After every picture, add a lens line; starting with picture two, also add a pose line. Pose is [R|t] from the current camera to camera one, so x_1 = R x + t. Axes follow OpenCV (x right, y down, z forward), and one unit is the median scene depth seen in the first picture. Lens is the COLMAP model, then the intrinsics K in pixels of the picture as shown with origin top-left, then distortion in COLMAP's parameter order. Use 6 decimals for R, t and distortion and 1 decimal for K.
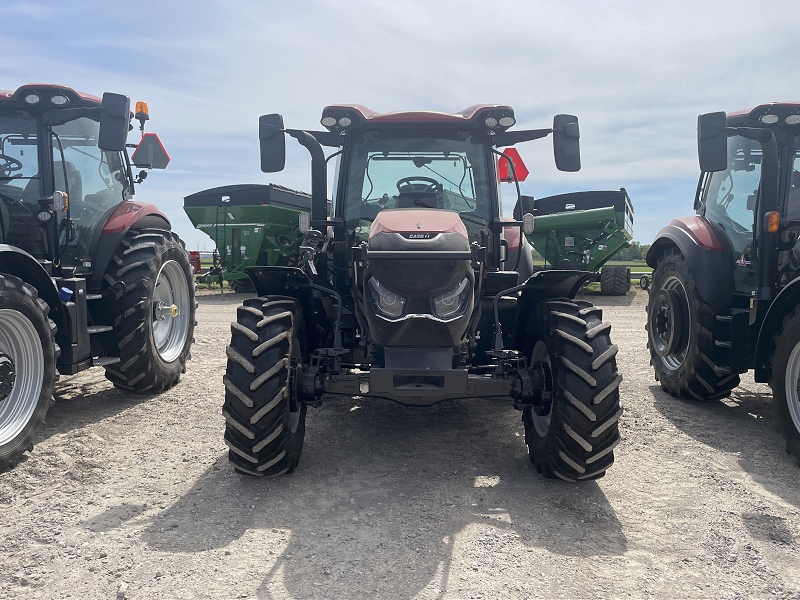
lens RADIAL K [[603.9, 0, 403.8], [0, 603.9, 298.8], [0, 0, 1]] dist [0.031132, -0.016964]
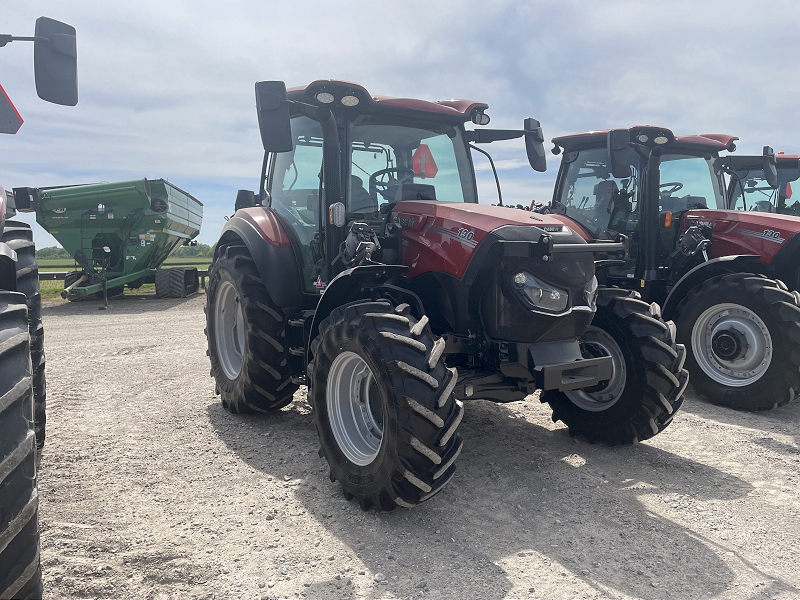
lens RADIAL K [[603.9, 0, 402.3], [0, 603.9, 299.9], [0, 0, 1]] dist [0.031132, -0.016964]
pose [[0.833295, -0.064030, 0.549108, -0.619923], [0.058958, 0.997898, 0.026891, -0.024230], [-0.549675, 0.009966, 0.835319, 0.249362]]
